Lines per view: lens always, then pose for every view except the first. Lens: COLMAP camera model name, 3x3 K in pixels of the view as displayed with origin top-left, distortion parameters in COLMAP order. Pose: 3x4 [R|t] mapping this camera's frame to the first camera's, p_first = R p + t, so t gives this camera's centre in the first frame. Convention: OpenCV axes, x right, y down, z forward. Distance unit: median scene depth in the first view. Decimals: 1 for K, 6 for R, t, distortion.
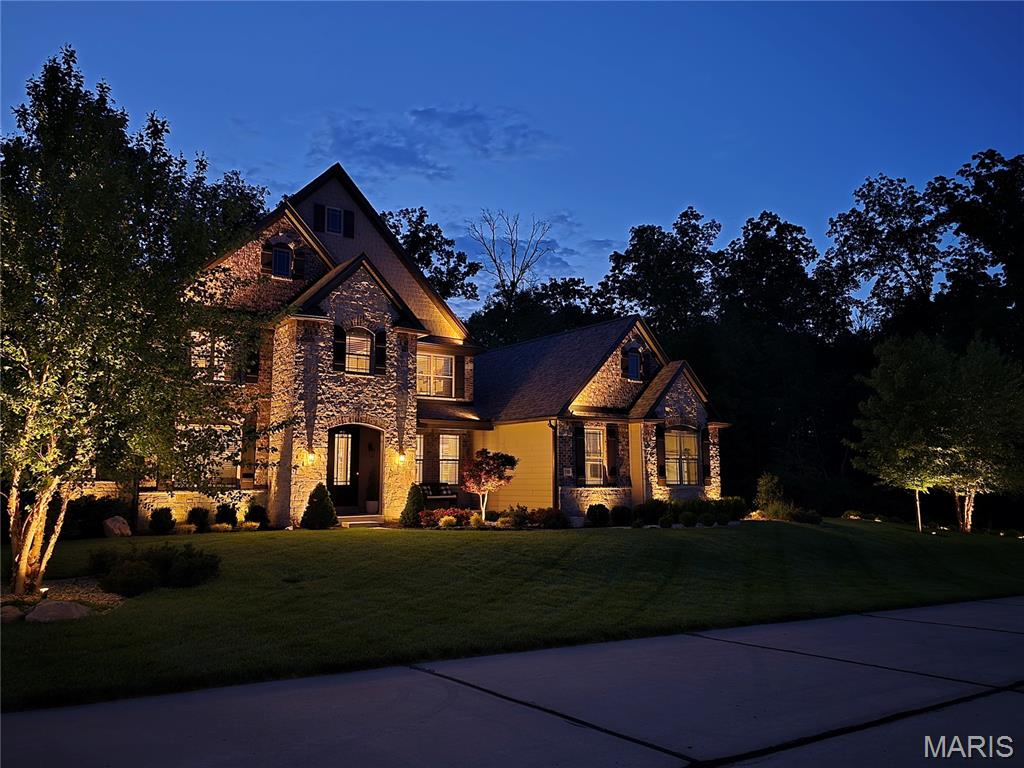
lens RADIAL K [[776.8, 0, 525.3], [0, 776.8, 395.6], [0, 0, 1]] dist [0.061282, -0.002122]
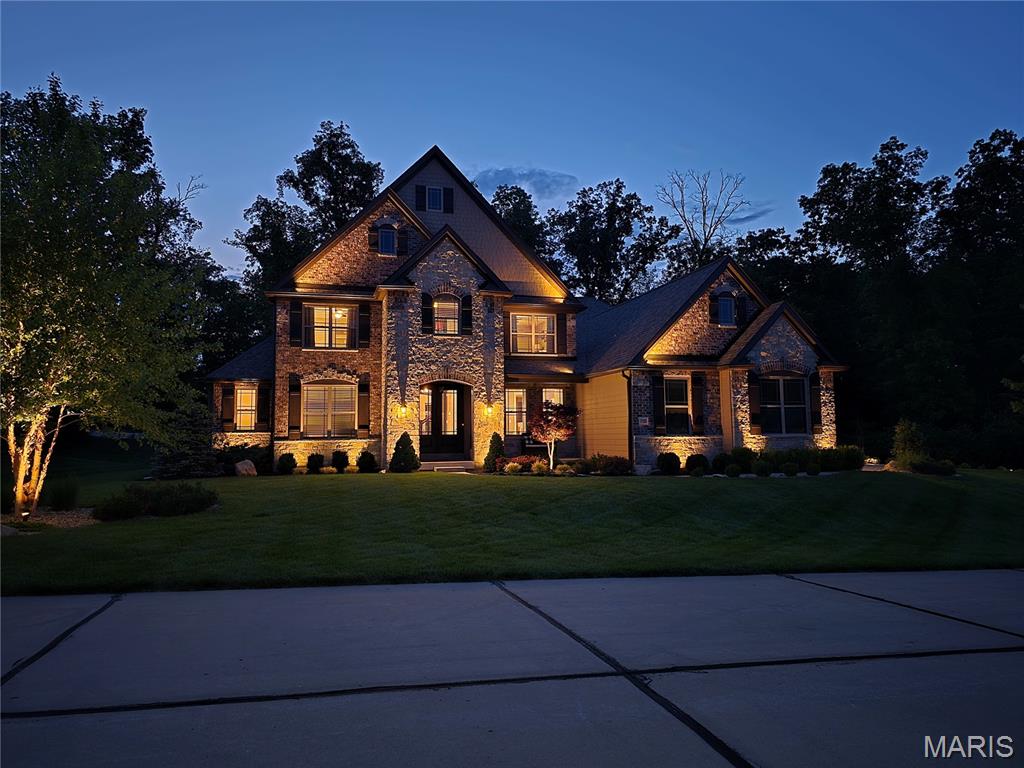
lens RADIAL K [[695.5, 0, 512.1], [0, 695.5, 398.8], [0, 0, 1]] dist [0.048613, -0.045227]
pose [[0.931855, -0.024449, -0.362007, 0.208284], [0.045788, 0.997675, 0.050482, 0.015062], [0.359931, -0.063617, 0.930807, 0.093184]]
